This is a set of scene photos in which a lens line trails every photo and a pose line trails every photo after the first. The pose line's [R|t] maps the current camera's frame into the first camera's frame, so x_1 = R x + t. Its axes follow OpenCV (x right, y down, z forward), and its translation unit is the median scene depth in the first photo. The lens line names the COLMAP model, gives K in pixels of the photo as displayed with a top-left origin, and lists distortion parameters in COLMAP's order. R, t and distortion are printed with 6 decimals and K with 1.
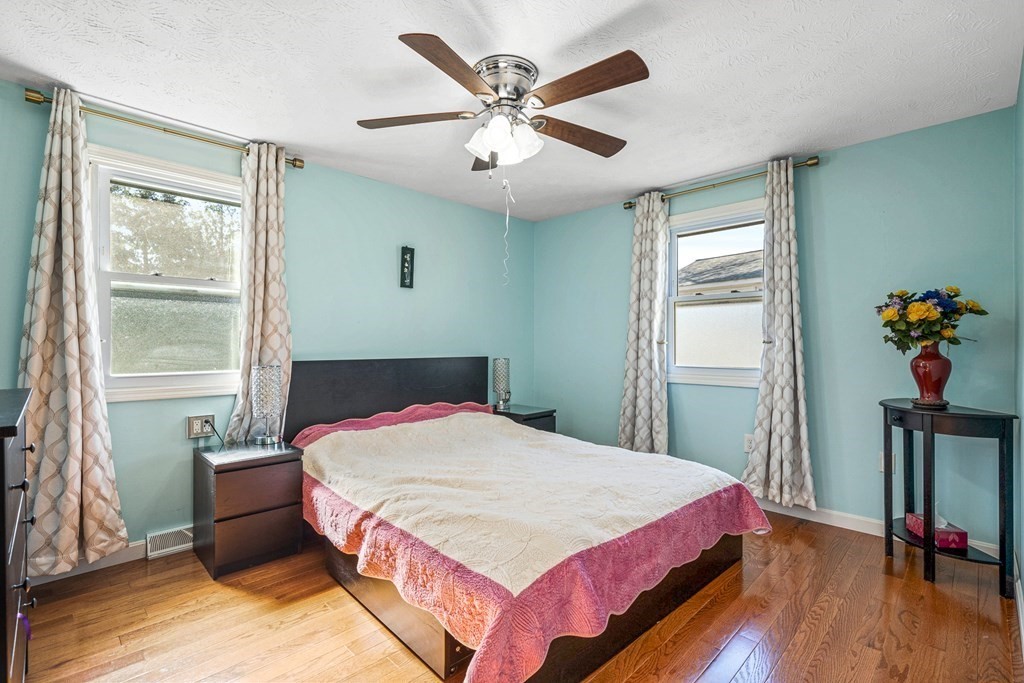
lens RADIAL K [[475.9, 0, 511.4], [0, 475.9, 342.9], [0, 0, 1]] dist [0.000577, 0.000057]
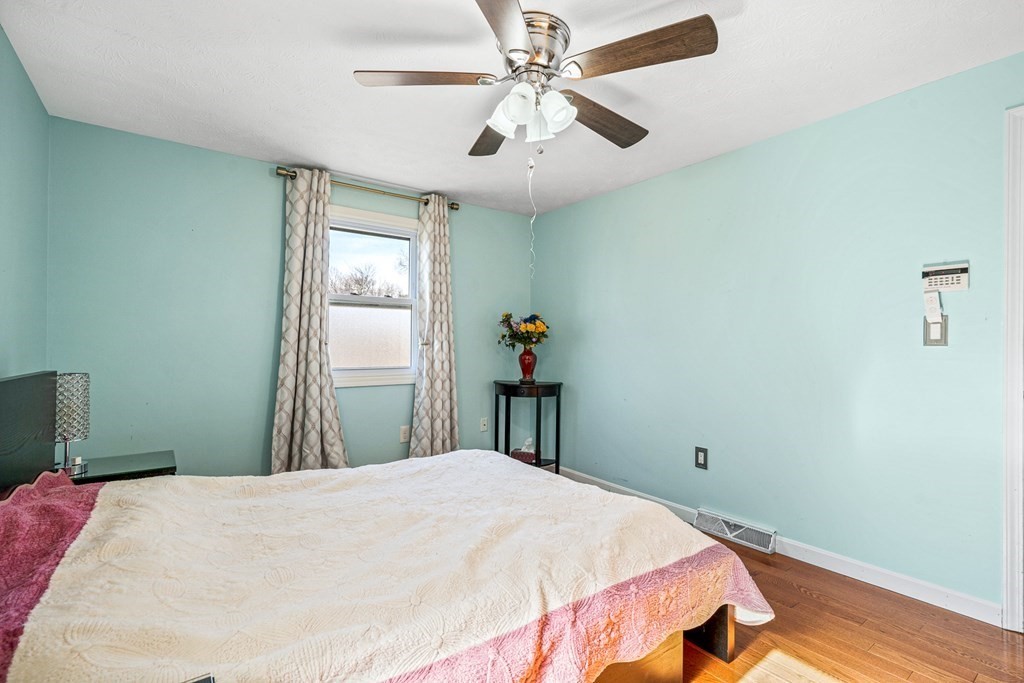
lens RADIAL K [[475.9, 0, 511.4], [0, 475.9, 342.9], [0, 0, 1]] dist [0.000577, 0.000057]
pose [[0.138602, -0.001237, 0.990347, -0.783846], [-0.008130, 0.999964, 0.002387, -0.011023], [-0.990315, -0.008383, 0.138587, 0.801839]]
